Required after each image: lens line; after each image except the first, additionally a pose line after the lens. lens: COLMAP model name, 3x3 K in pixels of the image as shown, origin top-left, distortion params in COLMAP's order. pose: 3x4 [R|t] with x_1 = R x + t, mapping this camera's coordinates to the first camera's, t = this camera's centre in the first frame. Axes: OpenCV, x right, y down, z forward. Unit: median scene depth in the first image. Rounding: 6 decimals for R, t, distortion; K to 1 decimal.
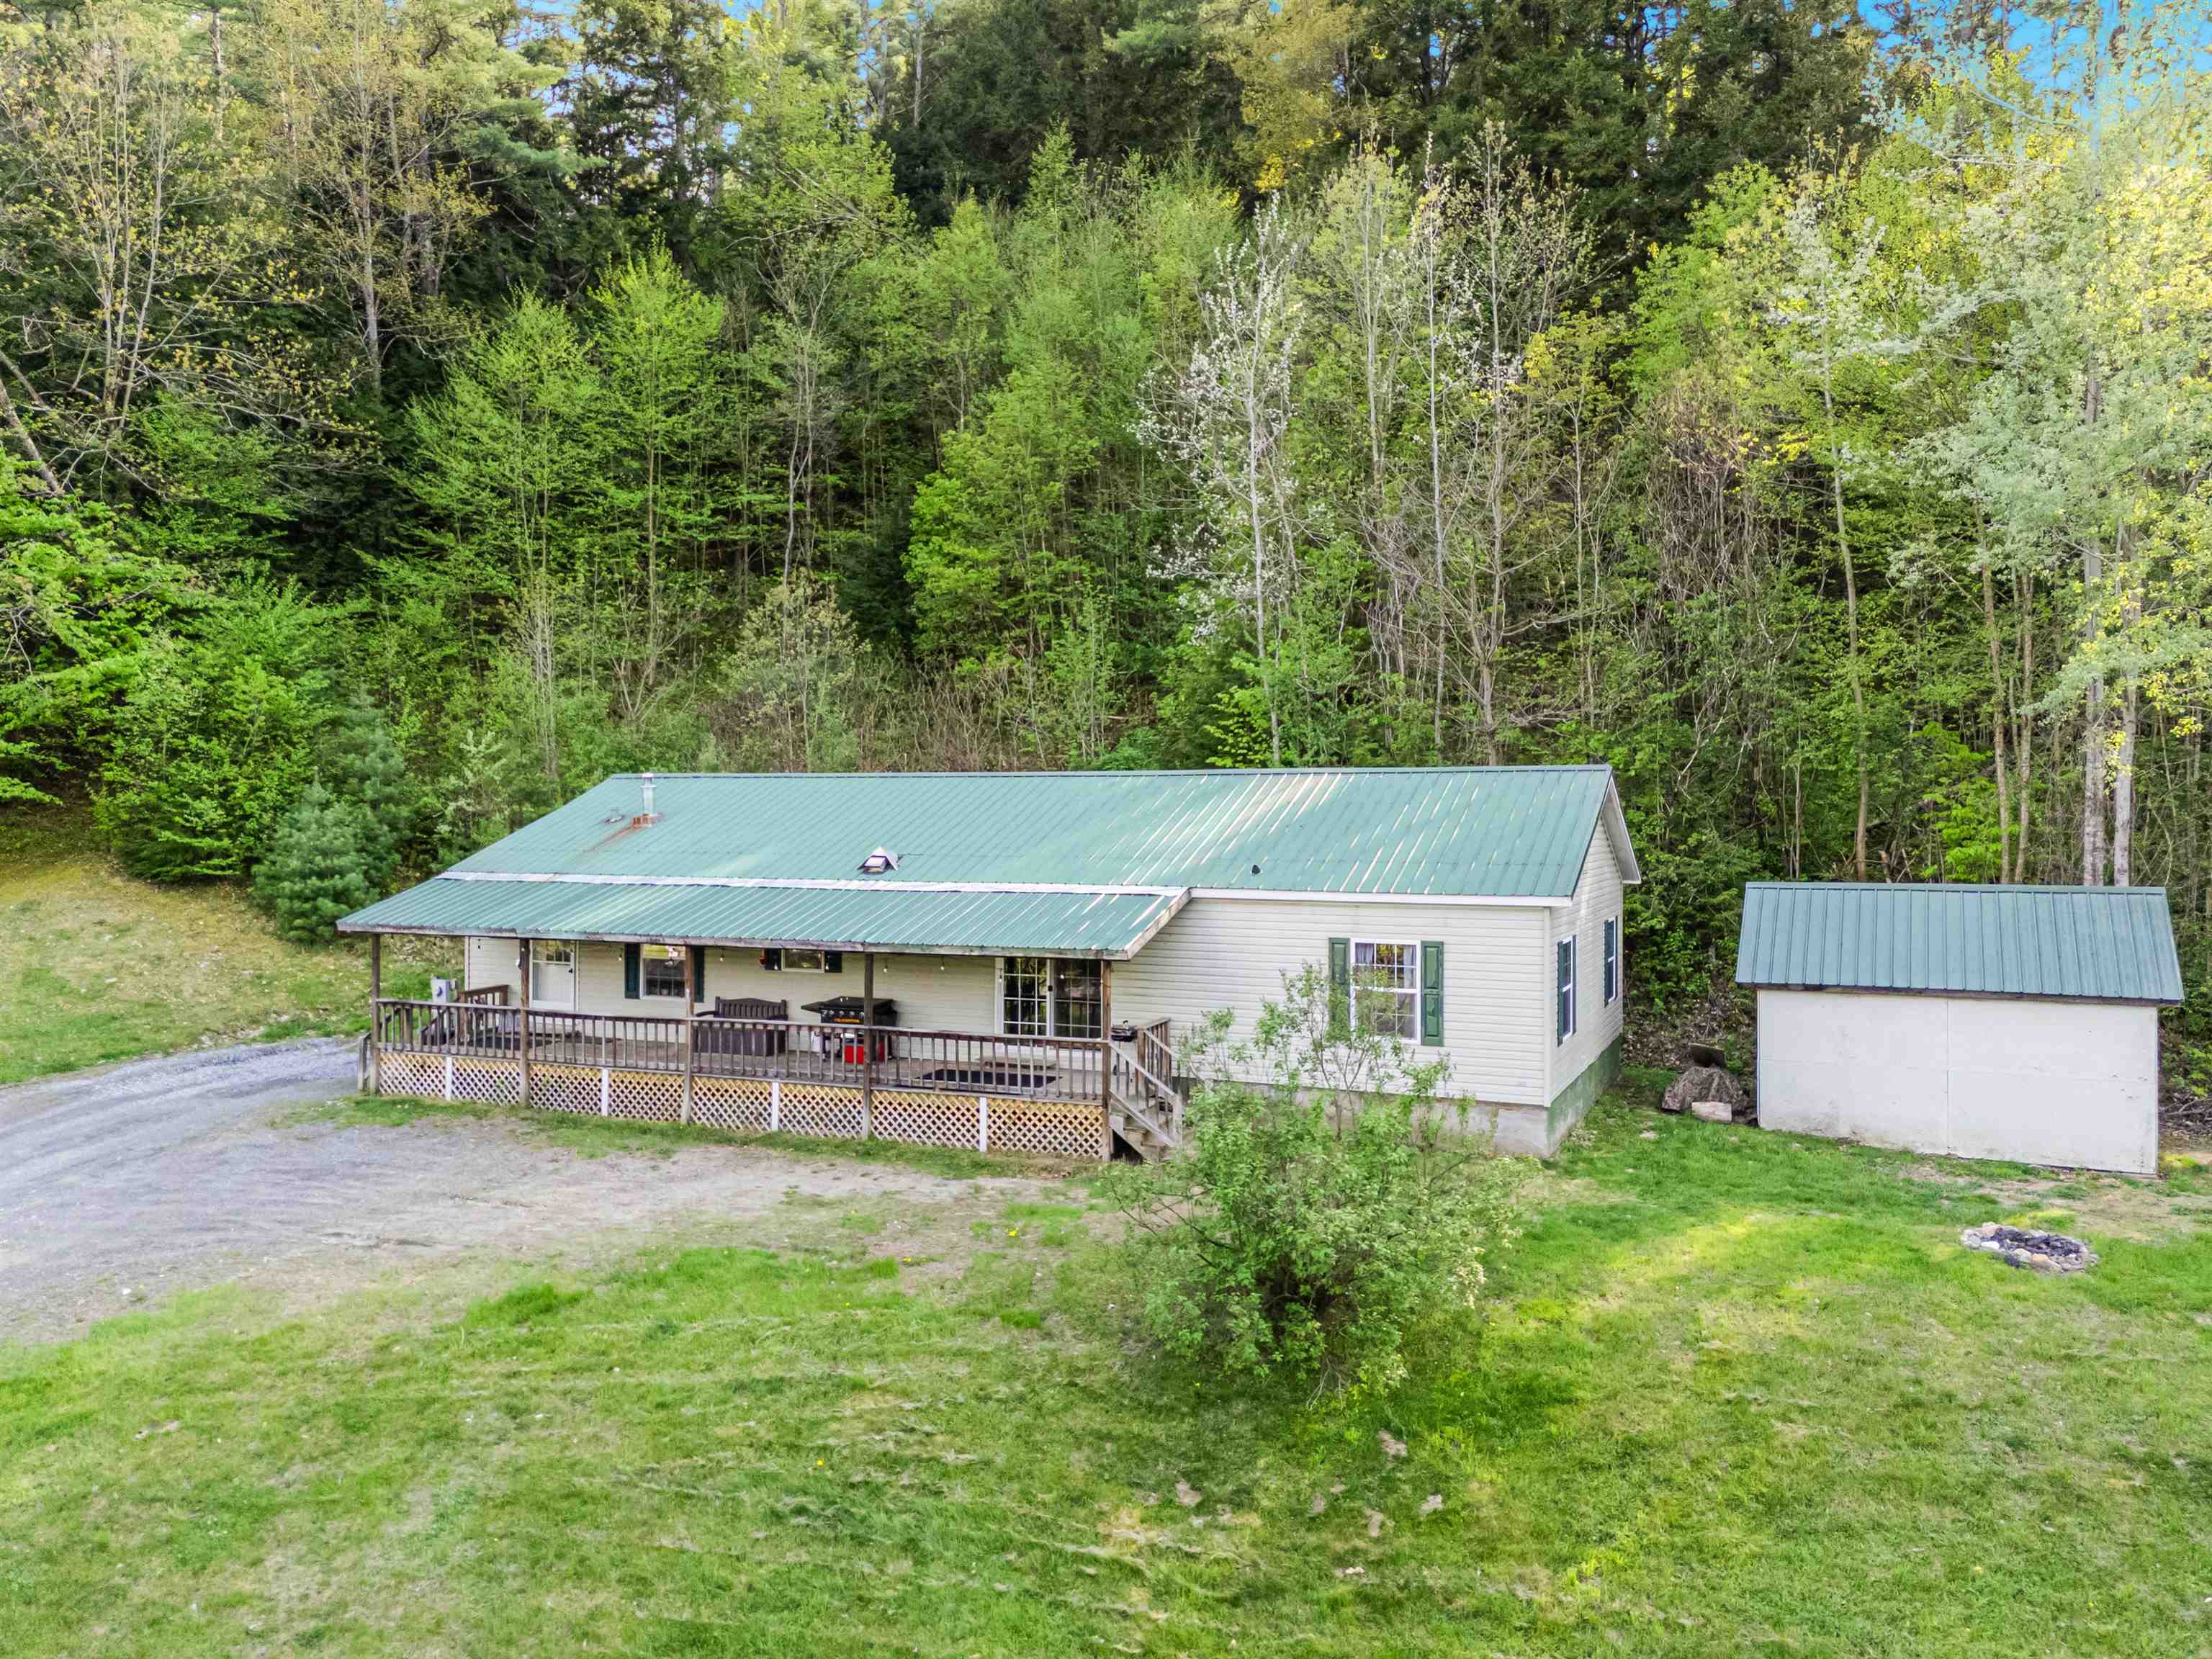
lens RADIAL K [[1590.8, 0, 1109.1], [0, 1590.8, 802.1], [0, 0, 1]] dist [0.055101, -0.036045]
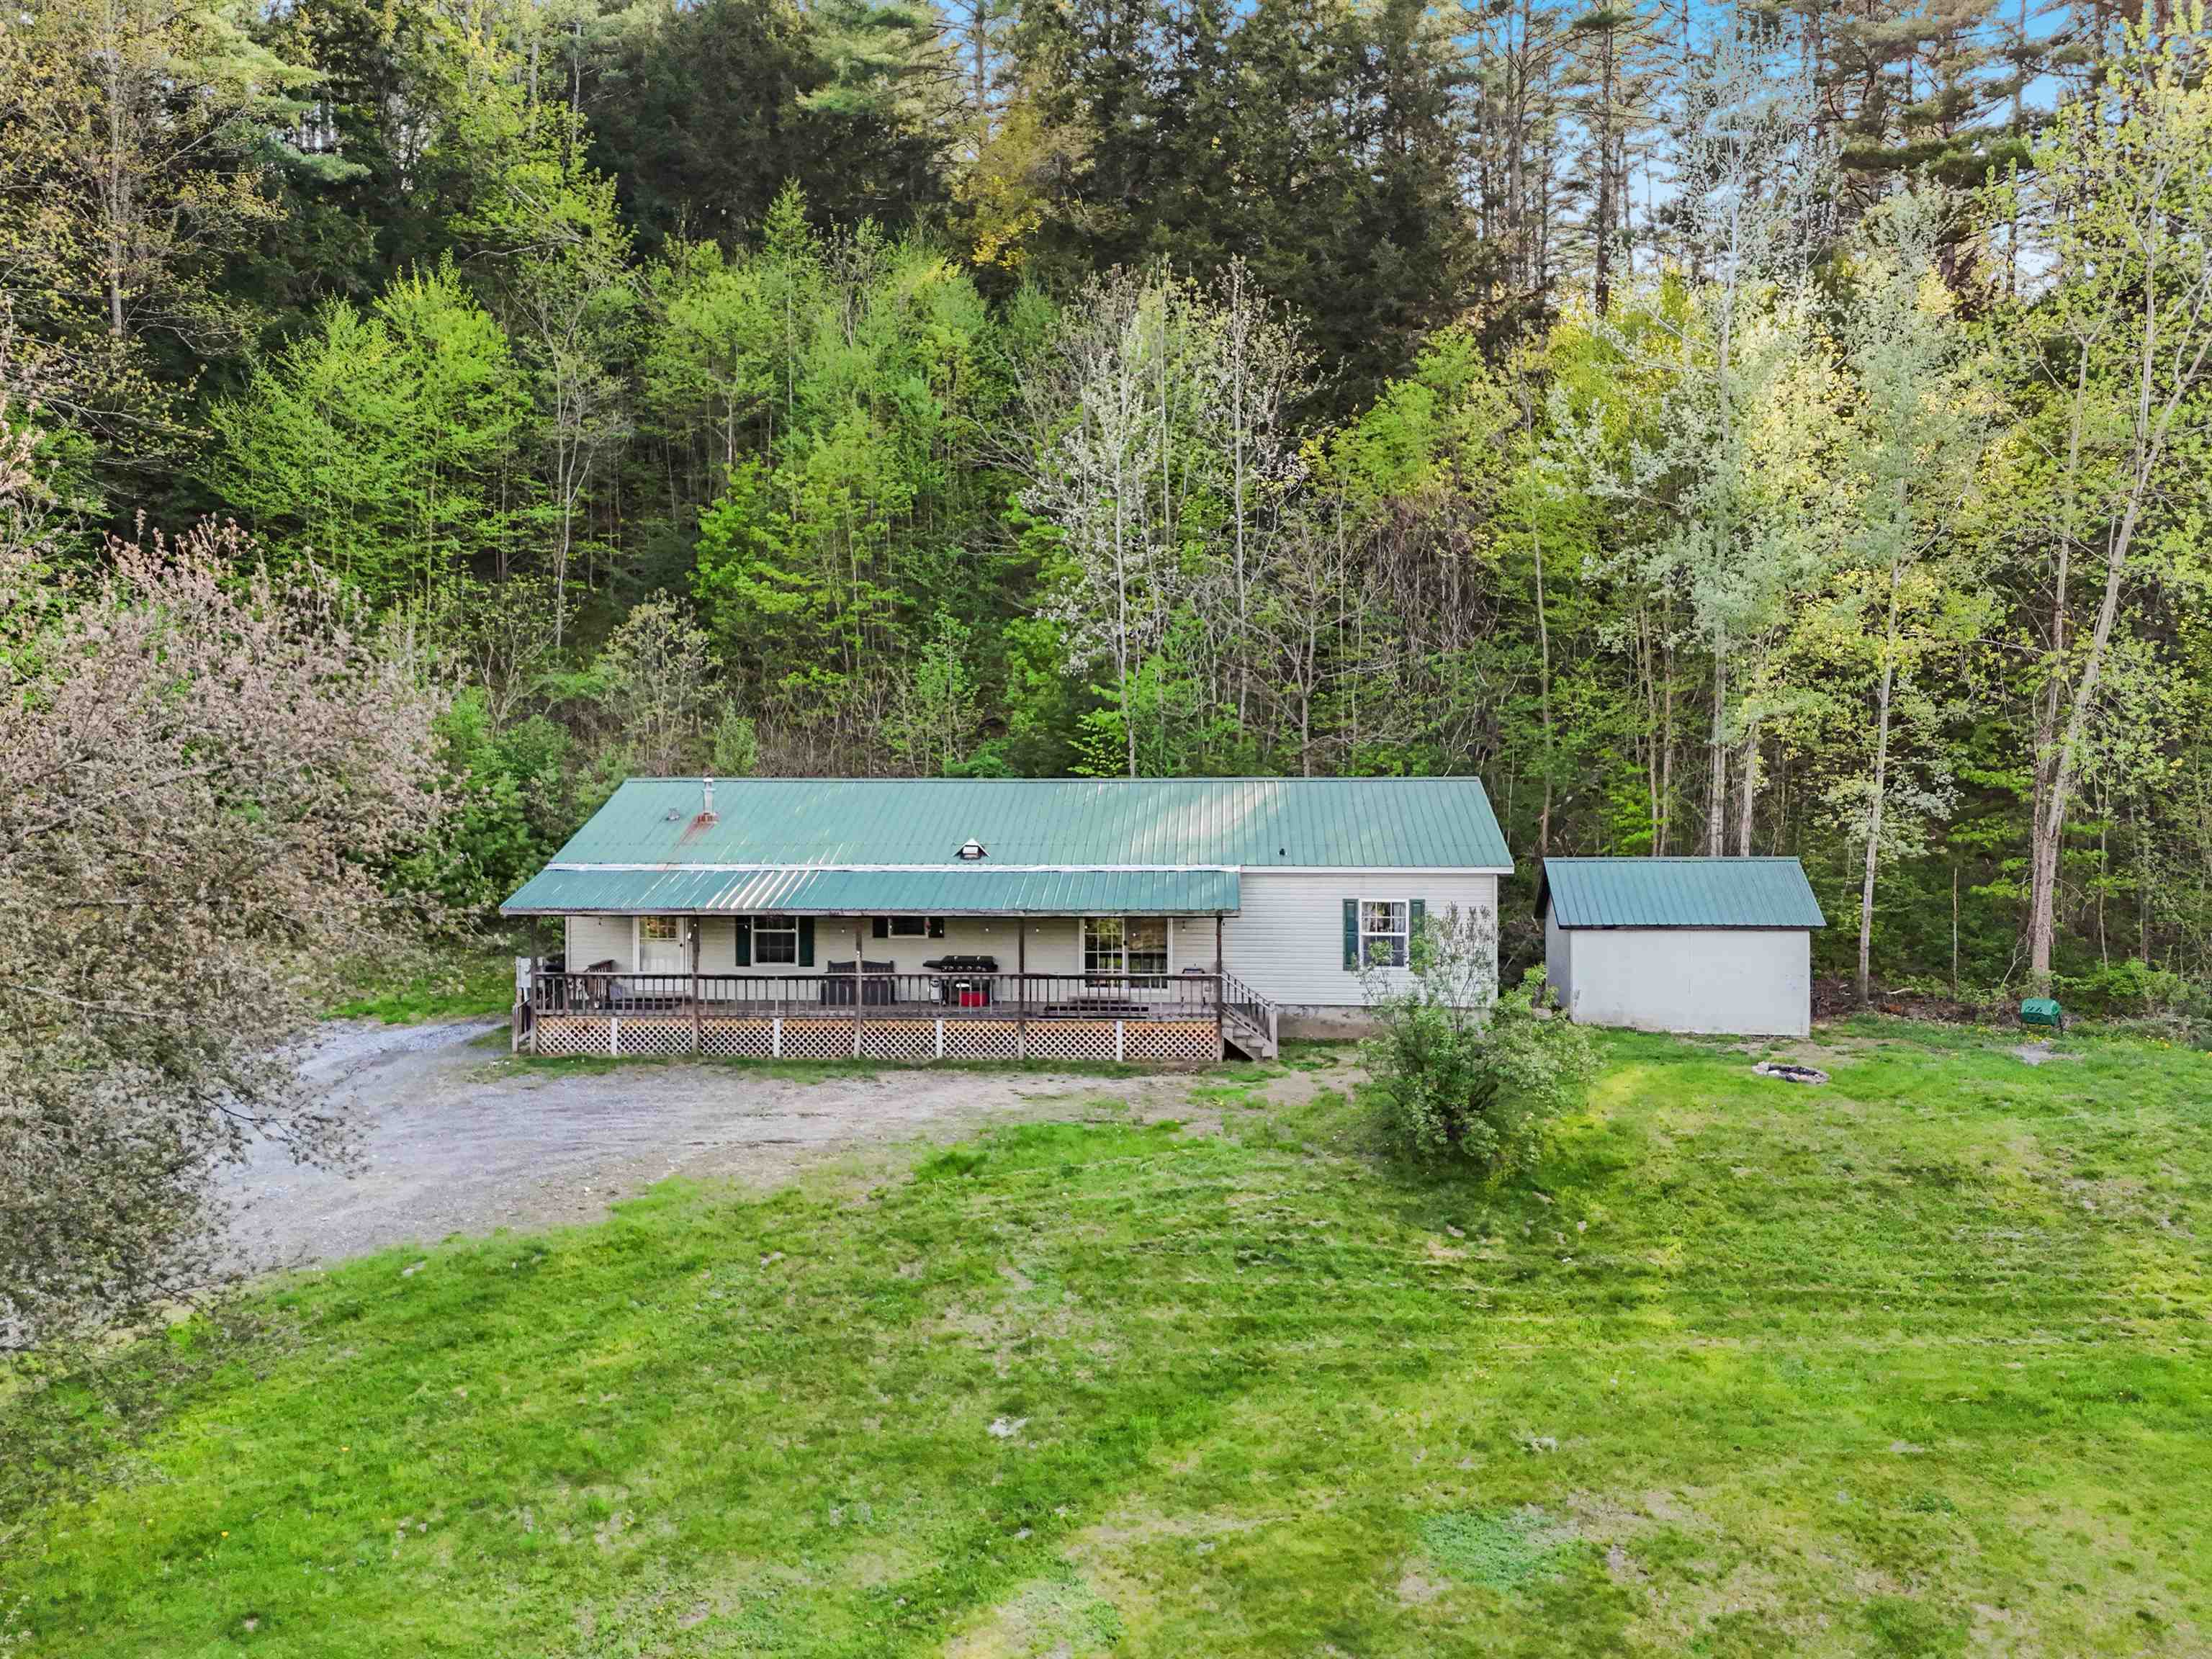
lens RADIAL K [[1534.1, 0, 1106.0], [0, 1534.1, 829.5], [0, 0, 1]] dist [0.070855, -0.068520]
pose [[0.947906, -0.006006, 0.318495, -0.504608], [0.000204, 0.999834, 0.018245, -0.001745], [-0.318551, -0.017229, 0.947749, -0.231538]]
